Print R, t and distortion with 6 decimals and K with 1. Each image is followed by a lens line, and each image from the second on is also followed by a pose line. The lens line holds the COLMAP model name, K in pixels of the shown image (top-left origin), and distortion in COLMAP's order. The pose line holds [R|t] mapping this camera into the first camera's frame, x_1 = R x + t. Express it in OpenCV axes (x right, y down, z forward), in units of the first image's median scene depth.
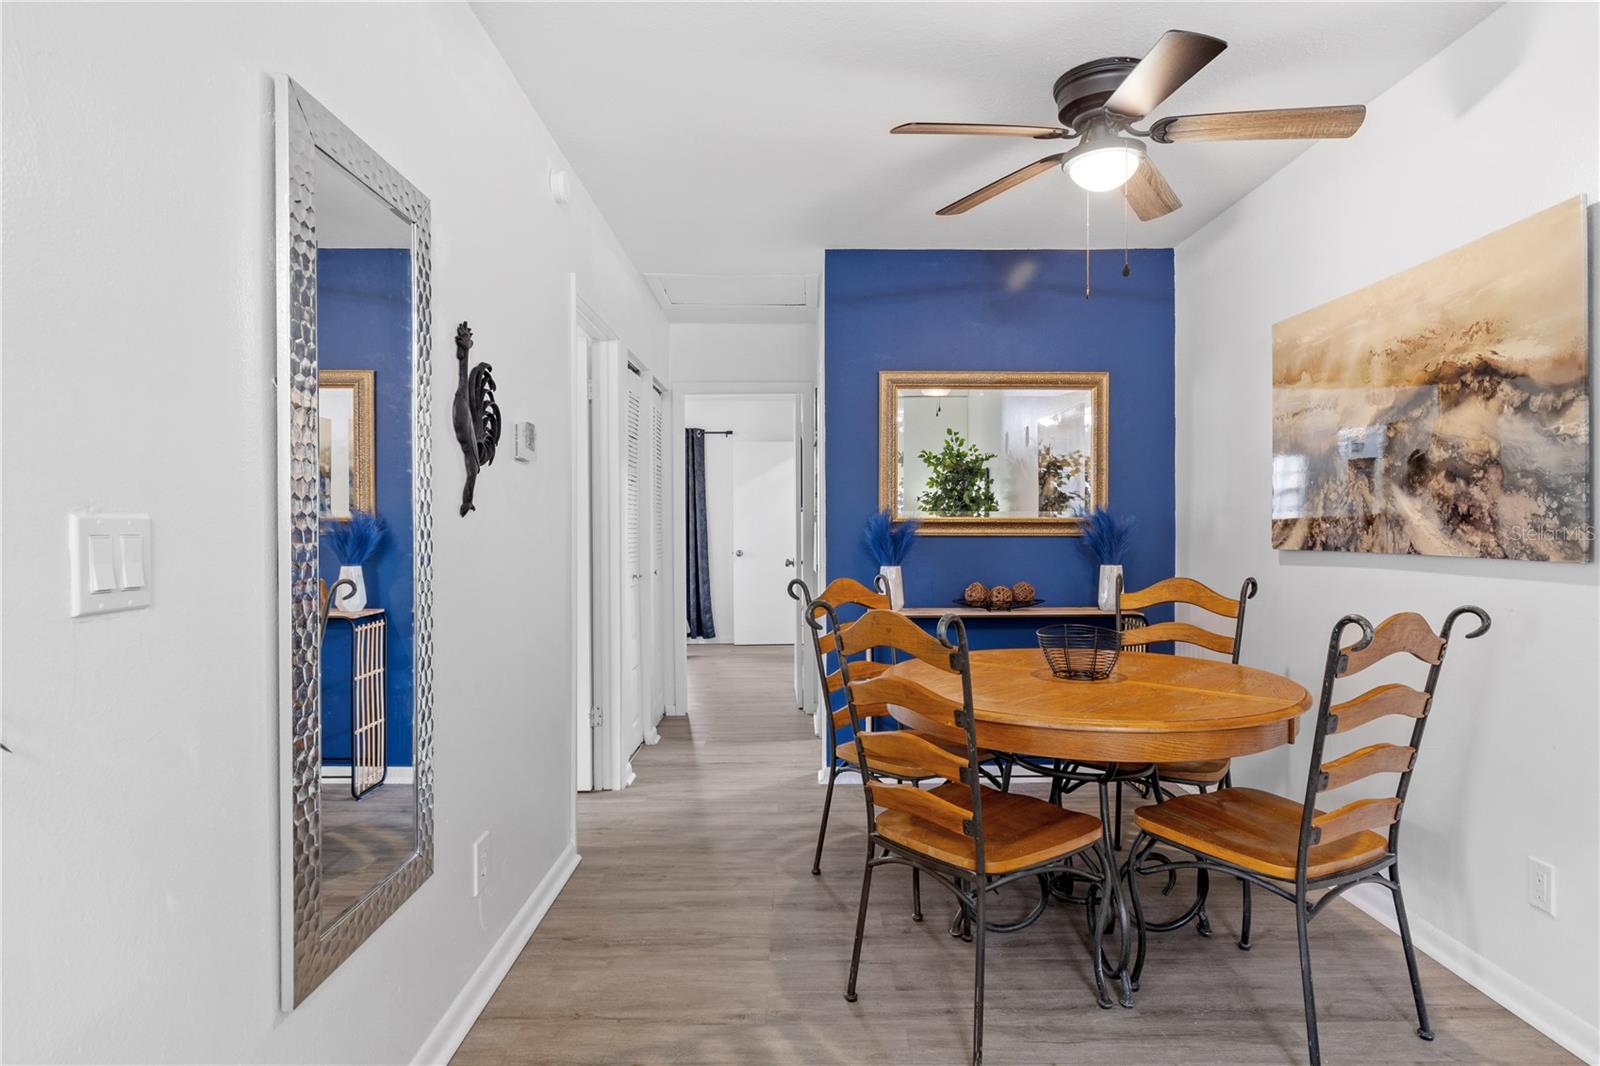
lens RADIAL K [[848.9, 0, 799.1], [0, 848.9, 530.0], [0, 0, 1]] dist [0.002216, 0.000036]
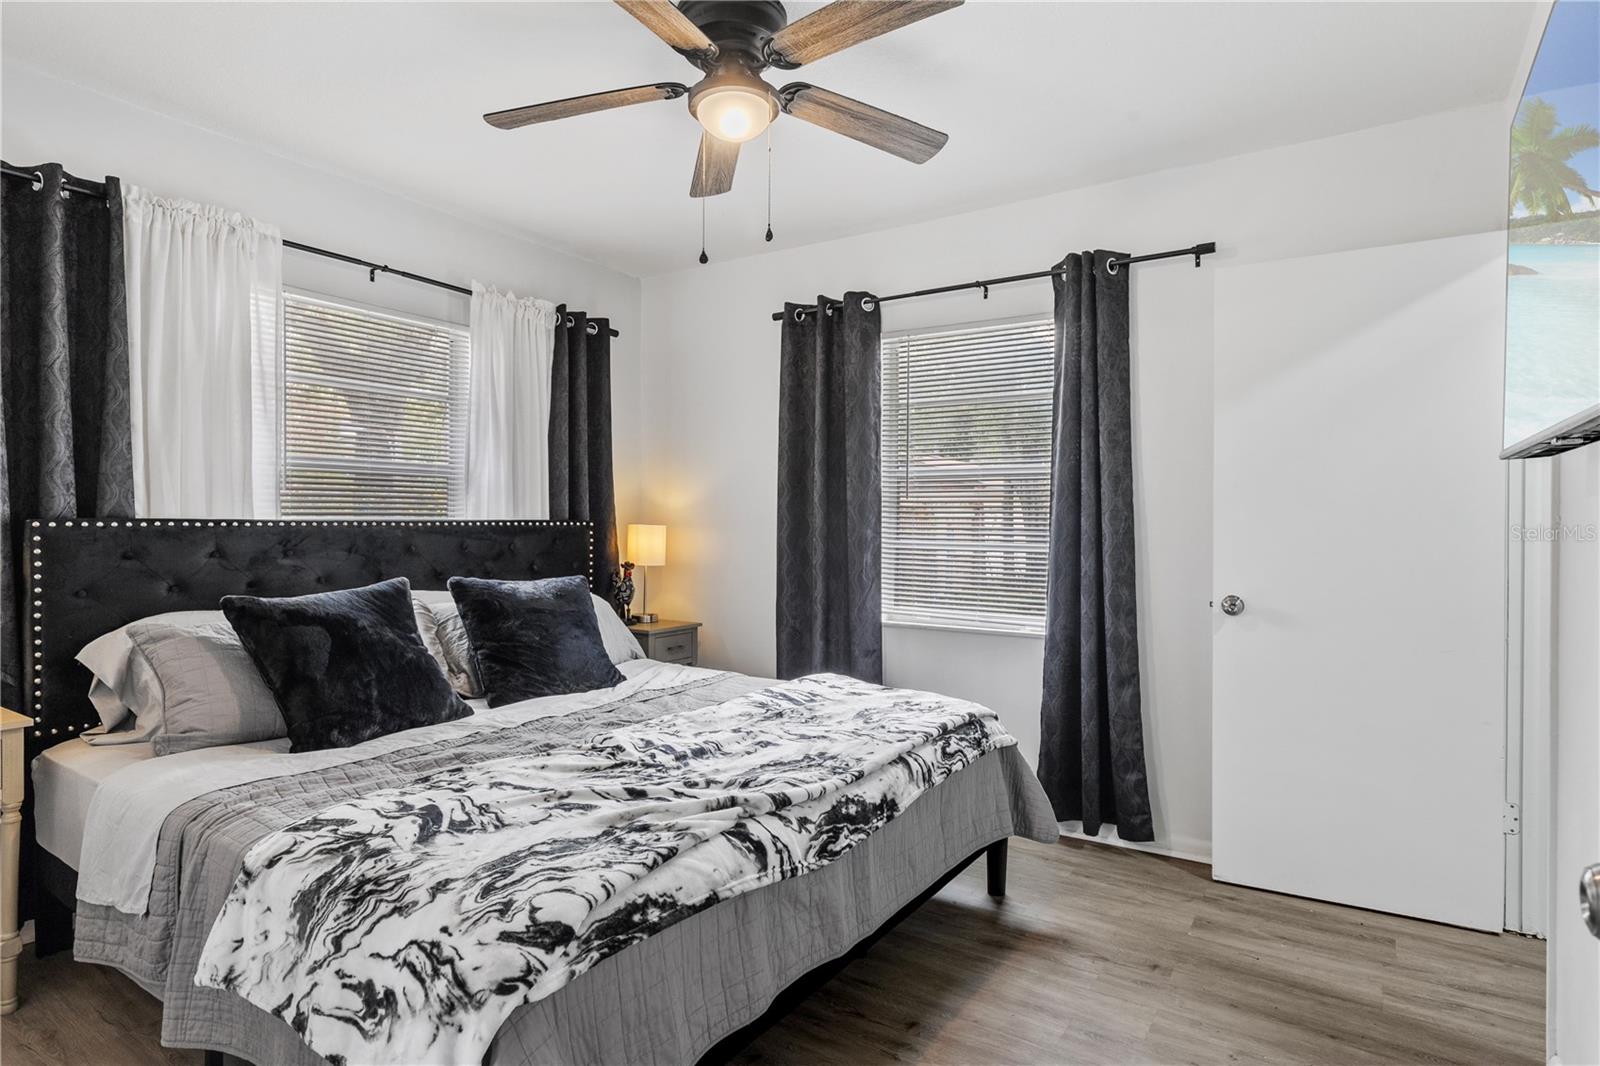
lens RADIAL K [[848.9, 0, 804.1], [0, 848.9, 528.5], [0, 0, 1]] dist [0.002216, 0.000036]
pose [[0.859533, 0.010971, -0.510962, -0.084240], [-0.010343, 0.999938, 0.004071, -0.004120], [0.510975, 0.001786, 0.859594, 1.171387]]
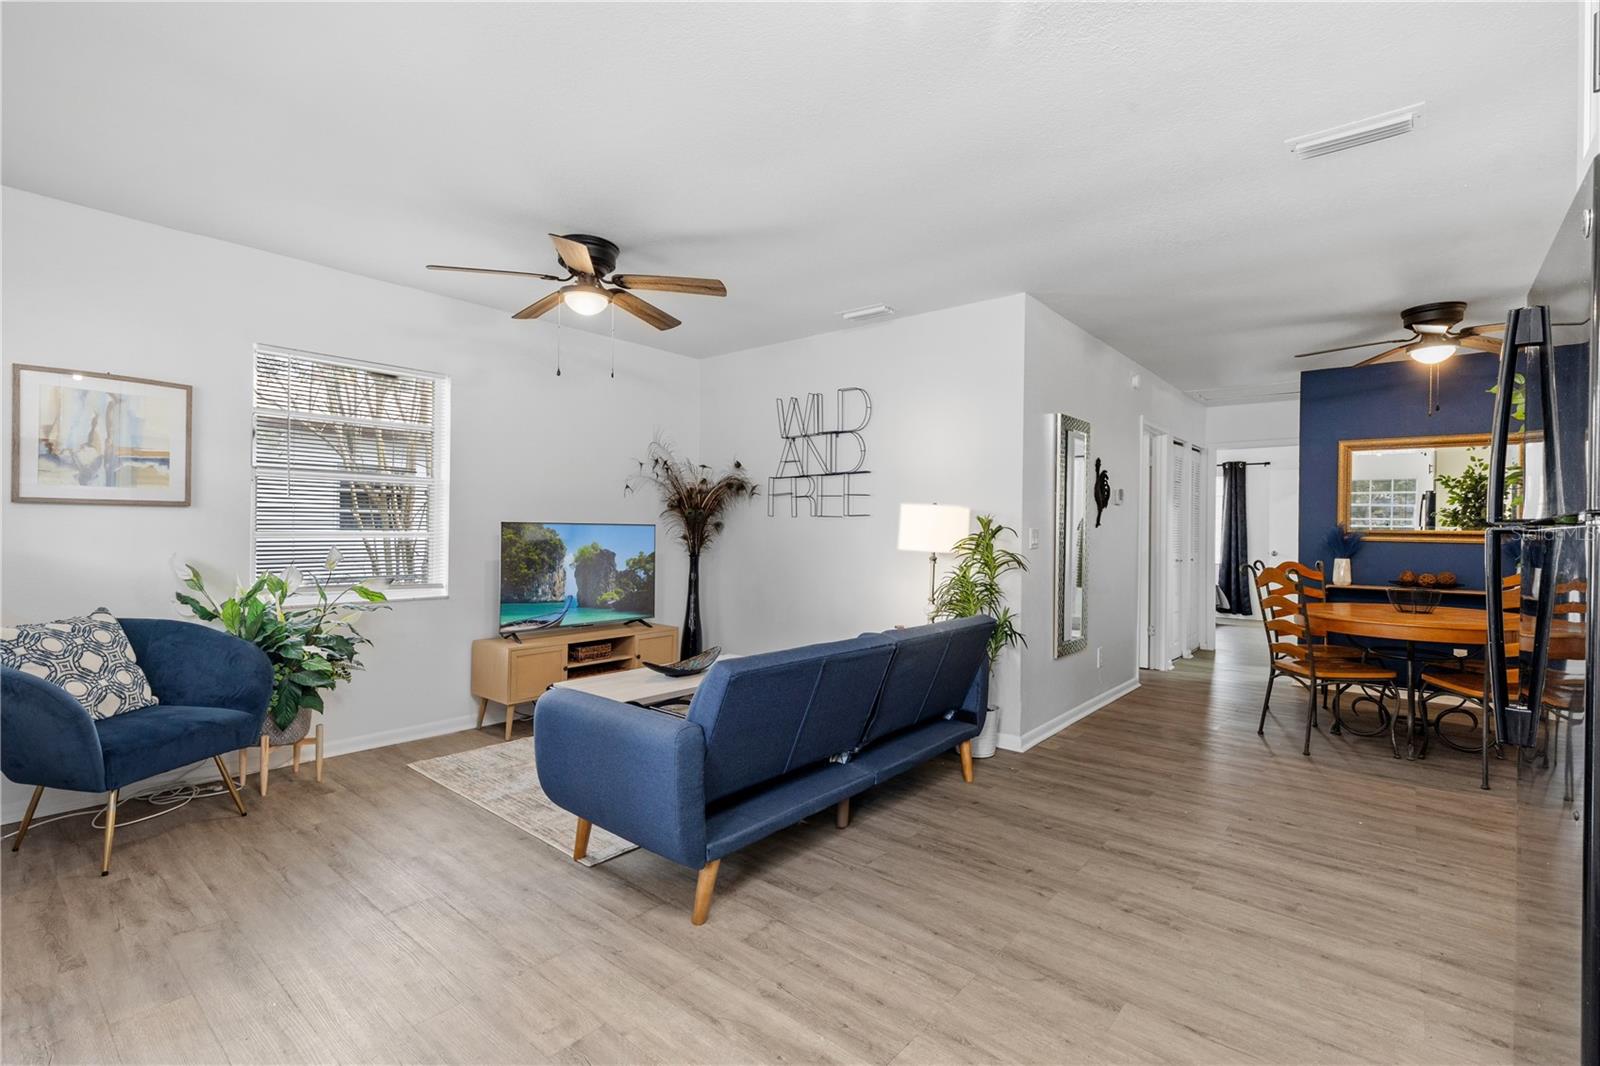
lens RADIAL K [[725.9, 0, 802.4], [0, 725.9, 528.2], [0, 0, 1]] dist [0.003579, -0.000150]
pose [[0.765886, 0.013158, -0.642842, 0.177483], [-0.017420, 0.999848, -0.000289, 0.001220], [0.642741, 0.011420, 0.765998, -0.647713]]
